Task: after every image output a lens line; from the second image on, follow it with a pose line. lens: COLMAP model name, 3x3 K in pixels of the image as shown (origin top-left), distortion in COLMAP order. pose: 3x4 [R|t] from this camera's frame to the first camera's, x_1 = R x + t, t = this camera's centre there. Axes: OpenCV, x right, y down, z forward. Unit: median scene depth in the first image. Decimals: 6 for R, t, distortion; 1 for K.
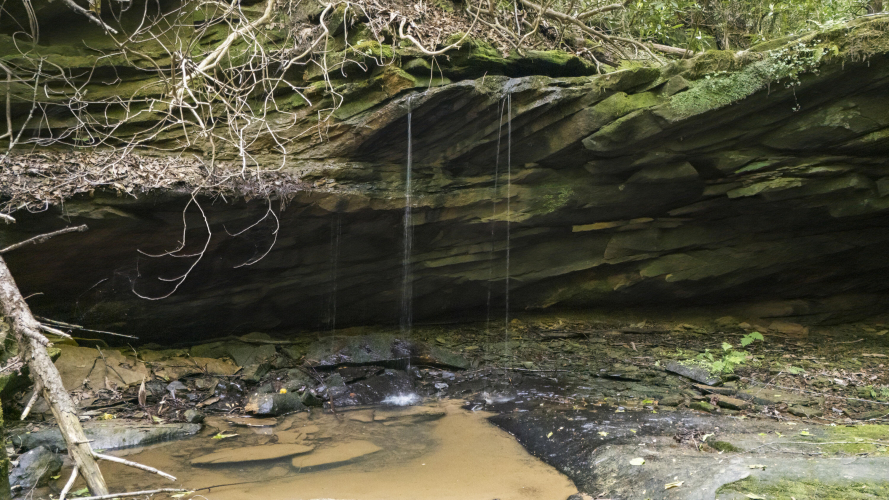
lens RADIAL K [[677.2, 0, 442.3], [0, 677.2, 245.5], [0, 0, 1]] dist [0.067710, -0.066637]
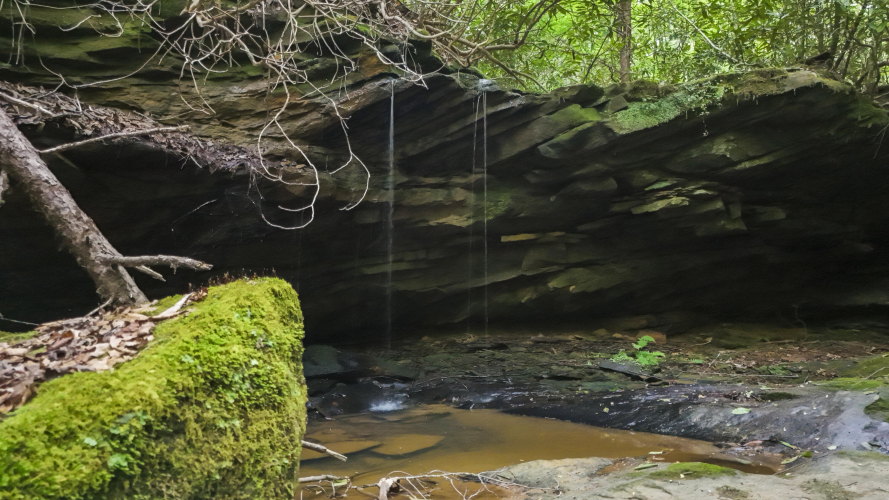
lens RADIAL K [[656.1, 0, 448.7], [0, 656.1, 243.1], [0, 0, 1]] dist [0.084145, -0.102107]
pose [[0.904884, 0.039555, 0.423817, -0.337426], [0.010132, 0.993389, -0.114346, 0.106334], [-0.425538, 0.107764, 0.898501, 0.156147]]
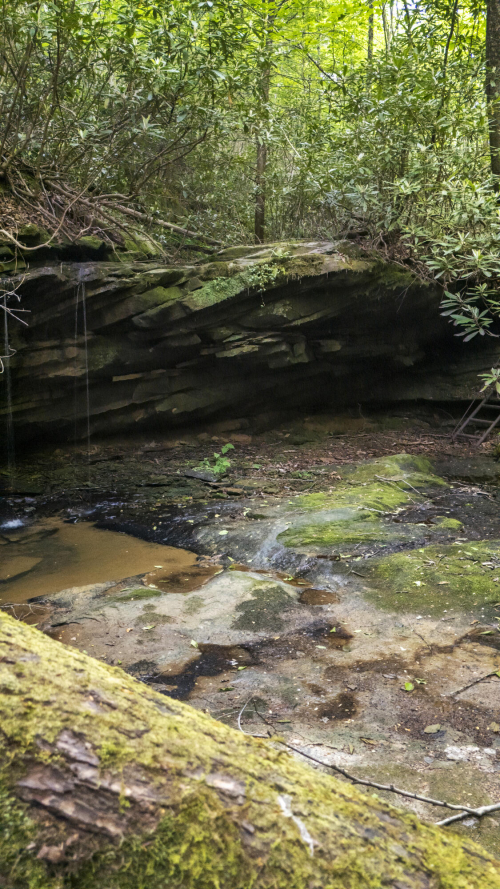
lens RADIAL K [[642.8, 0, 250.0], [0, 642.8, 444.5], [0, 0, 1]] dist [0.100845, -0.155777]
pose [[0.819868, -0.089979, 0.565438, -0.349482], [0.007522, 0.989181, 0.146504, -0.090705], [-0.572503, -0.115861, 0.811675, -0.214513]]
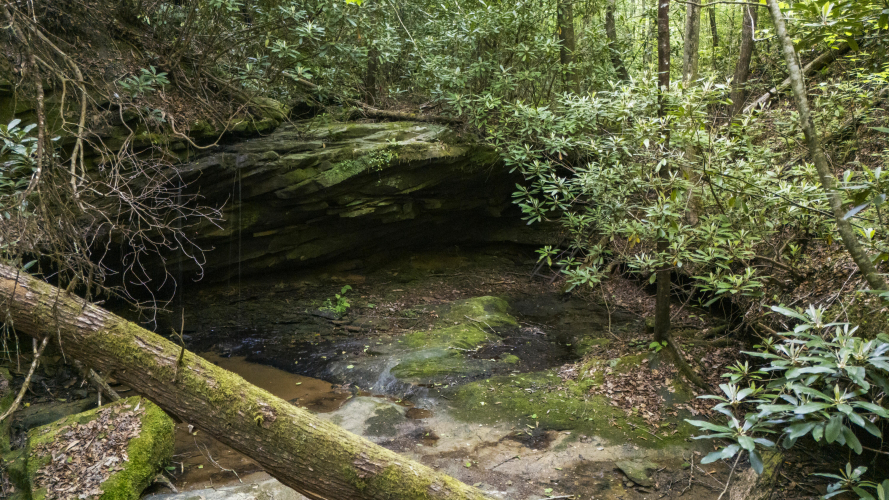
lens RADIAL K [[684.6, 0, 450.0], [0, 684.6, 247.0], [0, 0, 1]] dist [0.135645, -0.267483]
pose [[0.729561, -0.074841, 0.679809, -0.652217], [-0.035566, 0.988498, 0.146994, -0.283679], [-0.682991, -0.131419, 0.718507, -0.557692]]
